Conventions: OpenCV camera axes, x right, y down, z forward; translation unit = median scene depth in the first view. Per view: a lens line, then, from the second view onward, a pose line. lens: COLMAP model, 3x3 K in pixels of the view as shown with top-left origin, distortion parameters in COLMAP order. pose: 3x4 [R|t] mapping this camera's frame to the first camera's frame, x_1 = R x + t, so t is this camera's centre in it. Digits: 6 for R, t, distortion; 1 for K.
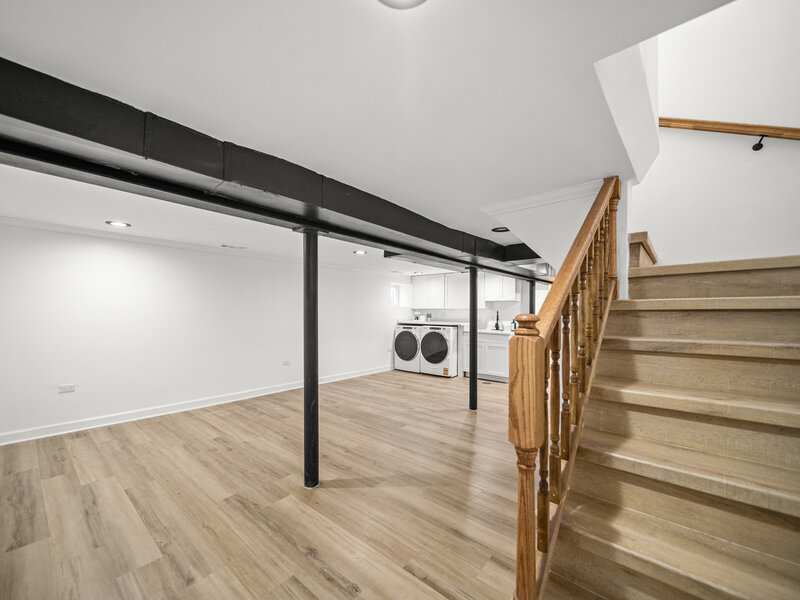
lens RADIAL K [[319.3, 0, 399.2], [0, 319.3, 314.2], [0, 0, 1]] dist [-0.001033, -0.000658]
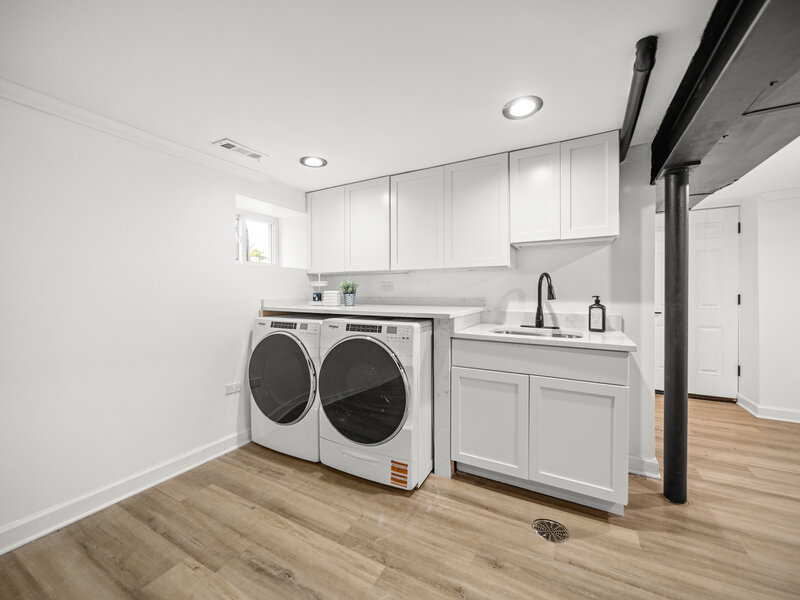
lens RADIAL K [[316.4, 0, 402.9], [0, 316.4, 300.2], [0, 0, 1]] dist [-0.001380, -0.000146]
pose [[0.978134, -0.007437, 0.207843, 0.122868], [0.005307, 0.999928, 0.010801, 0.020673], [-0.207908, -0.009462, 0.978103, 0.980228]]
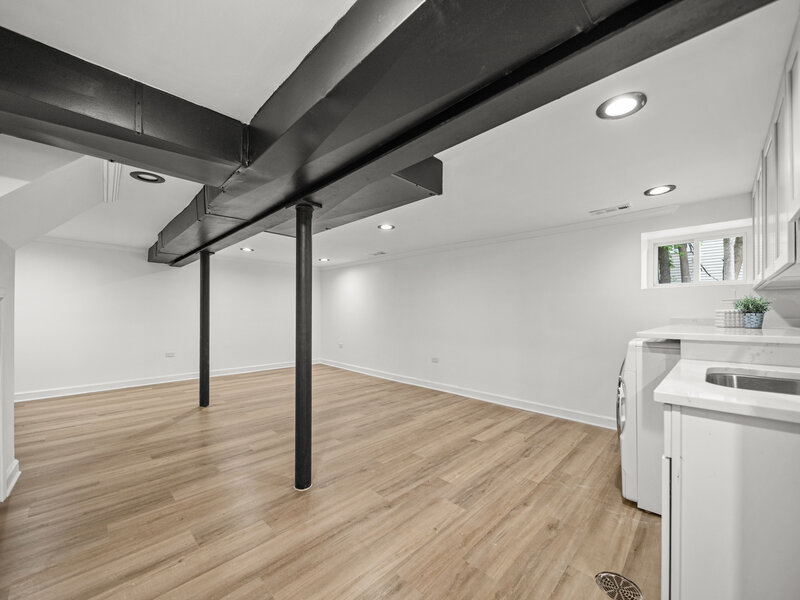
lens RADIAL K [[319.3, 0, 399.2], [0, 319.3, 314.2], [0, 0, 1]] dist [-0.001033, -0.000658]
pose [[-0.079352, -0.003990, -0.996839, 0.669609], [-0.011243, 0.999932, -0.003108, 0.025436], [0.996783, 0.010961, -0.079392, 1.100876]]
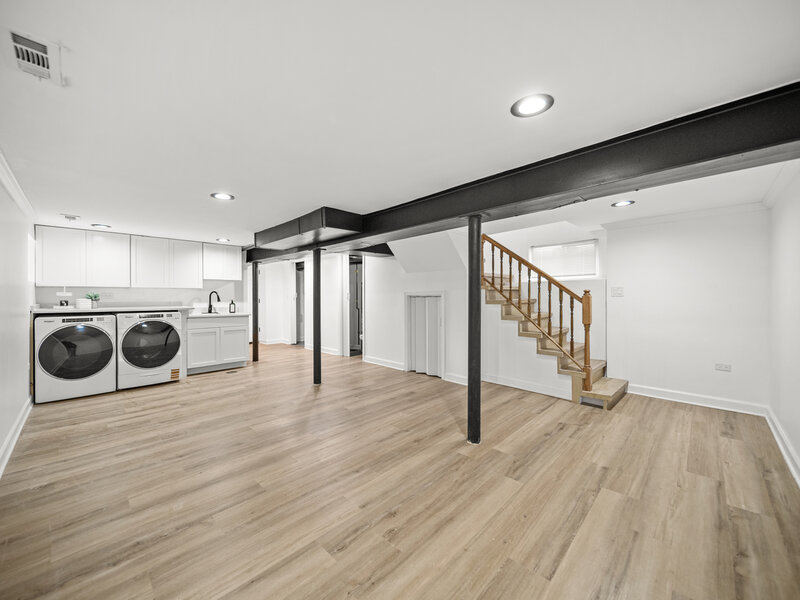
lens RADIAL K [[316.6, 0, 394.0], [0, 316.6, 293.3], [0, 0, 1]] dist [-0.000081, -0.000231]
pose [[0.083740, 0.004788, 0.996476, -0.729577], [0.010057, 0.999933, -0.005650, 0.007585], [-0.996437, 0.010495, 0.083686, 0.609939]]
